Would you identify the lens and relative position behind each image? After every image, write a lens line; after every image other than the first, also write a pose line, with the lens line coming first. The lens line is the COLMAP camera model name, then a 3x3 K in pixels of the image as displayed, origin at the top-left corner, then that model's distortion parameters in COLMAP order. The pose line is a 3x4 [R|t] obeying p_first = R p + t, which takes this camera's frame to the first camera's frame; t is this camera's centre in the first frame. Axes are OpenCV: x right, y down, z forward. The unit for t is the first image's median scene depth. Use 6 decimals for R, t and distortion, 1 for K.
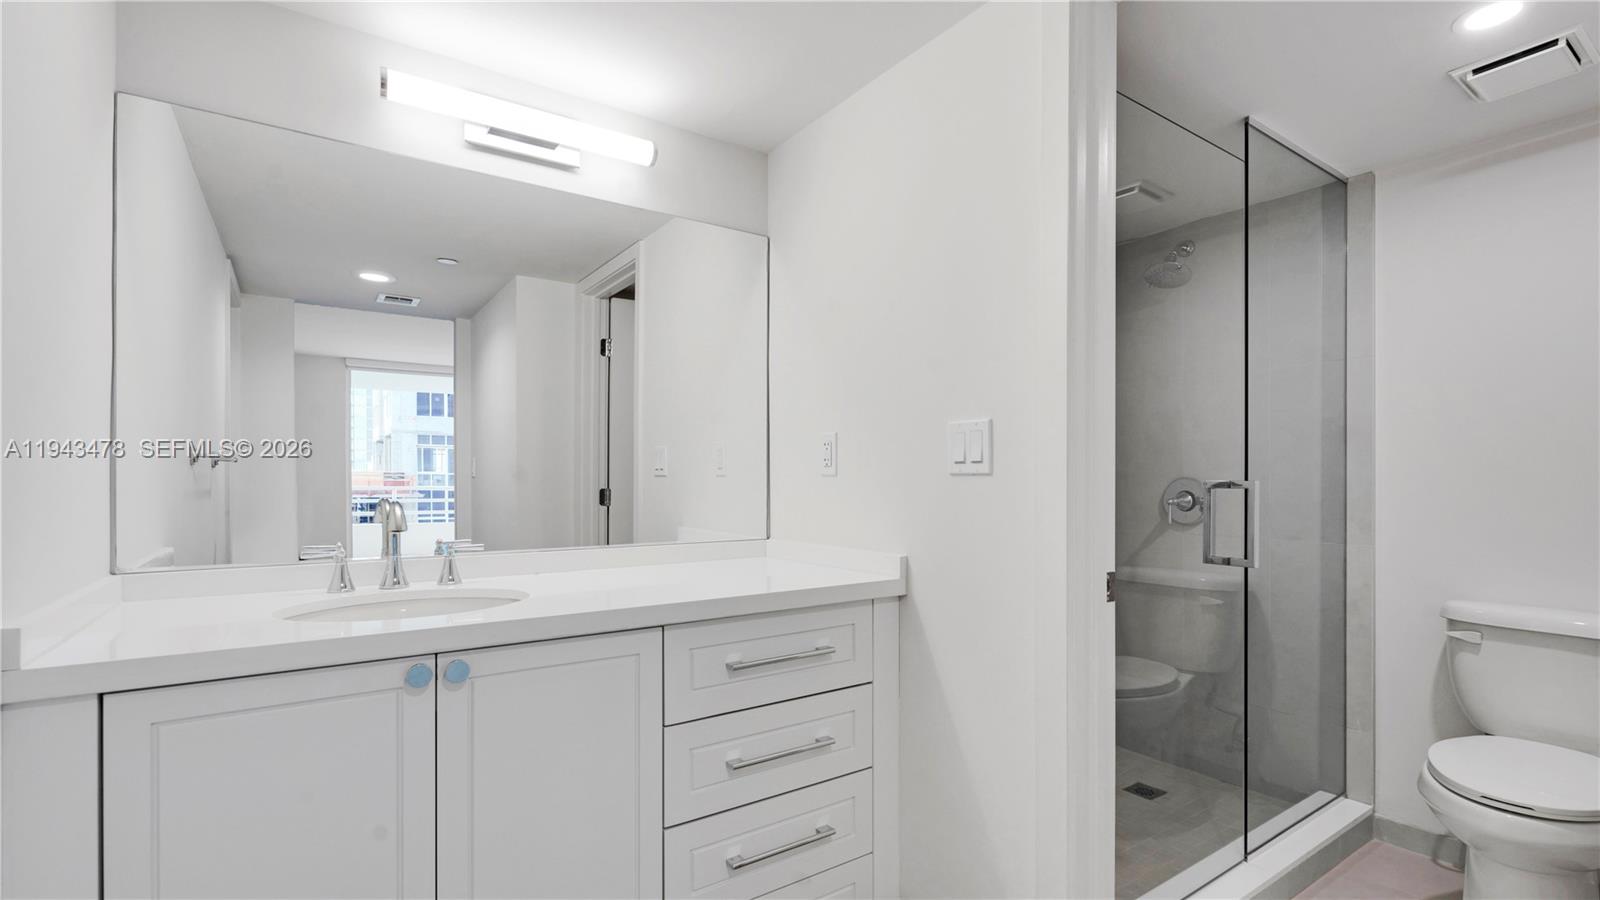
lens RADIAL K [[700.2, 0, 814.7], [0, 700.2, 482.4], [0, 0, 1]] dist [-0.001999, 0.000599]
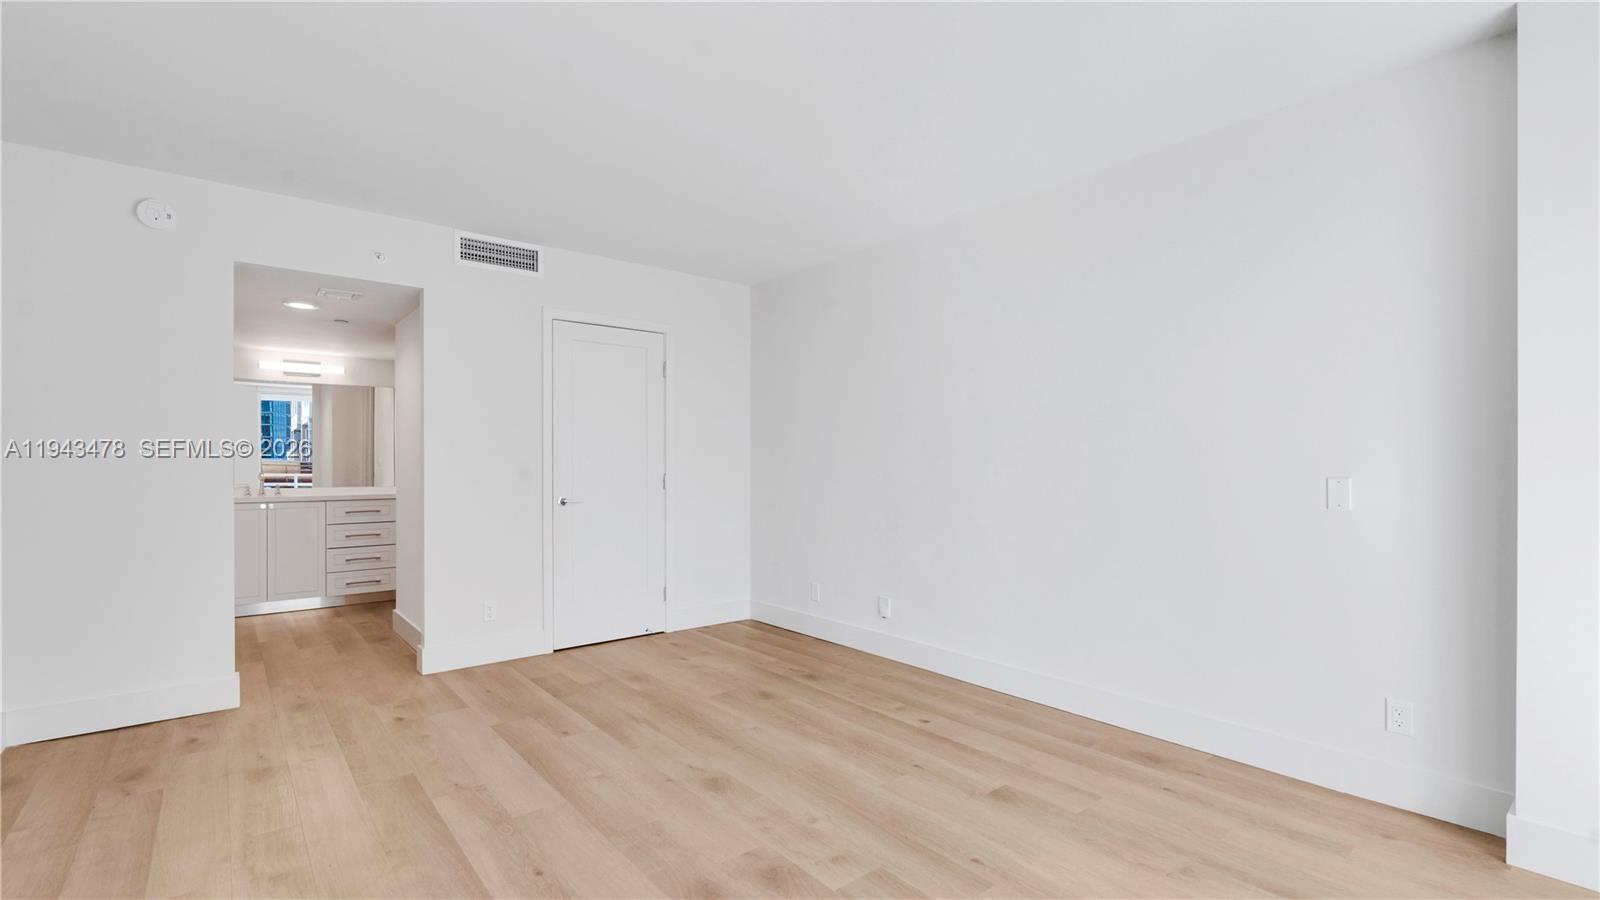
lens RADIAL K [[700.2, 0, 791.9], [0, 700.2, 460.2], [0, 0, 1]] dist [-0.001999, 0.000599]
pose [[0.999160, -0.006517, 0.040469, 3.358477], [0.007060, 0.999887, -0.013287, 0.046701], [-0.040378, 0.013562, 0.999092, -4.617384]]
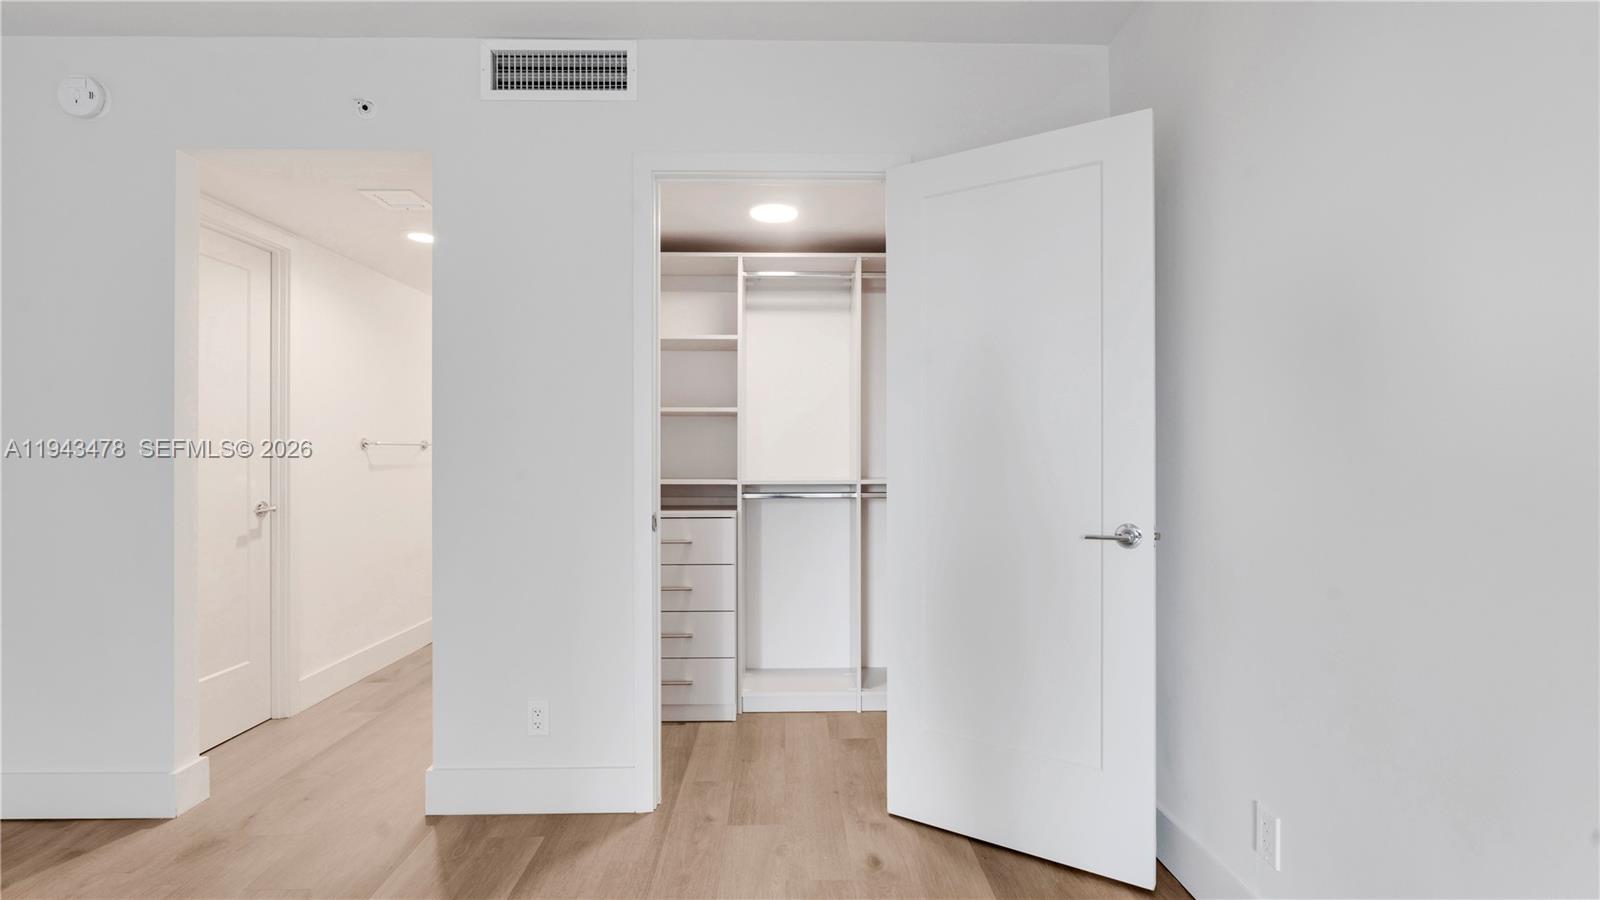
lens RADIAL K [[700.2, 0, 801.4], [0, 700.2, 450.1], [0, 0, 1]] dist [-0.001999, 0.000599]
pose [[0.817954, -0.013213, -0.575131, 3.757618], [0.004803, 0.999858, -0.016139, 0.040604], [0.575263, 0.010439, 0.817902, -1.794948]]
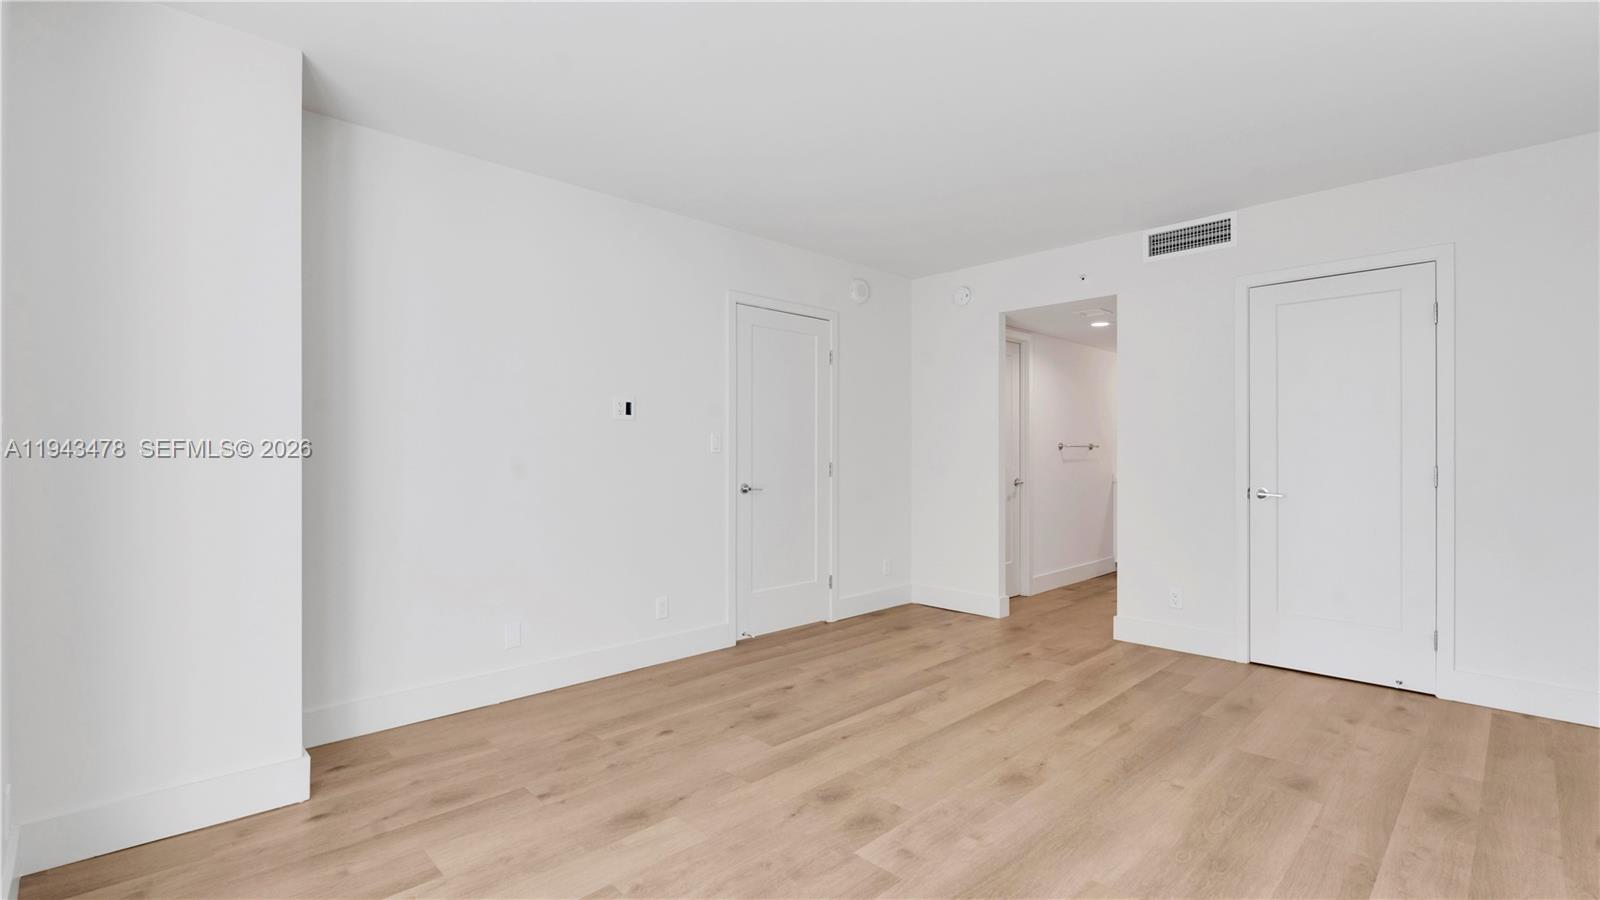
lens RADIAL K [[700.2, 0, 813.3], [0, 700.2, 455.2], [0, 0, 1]] dist [-0.001999, 0.000599]
pose [[0.140802, -0.004212, -0.990029, 5.530423], [-0.003469, 0.999983, -0.004748, 0.050081], [0.990032, 0.004103, 0.140785, -3.119699]]
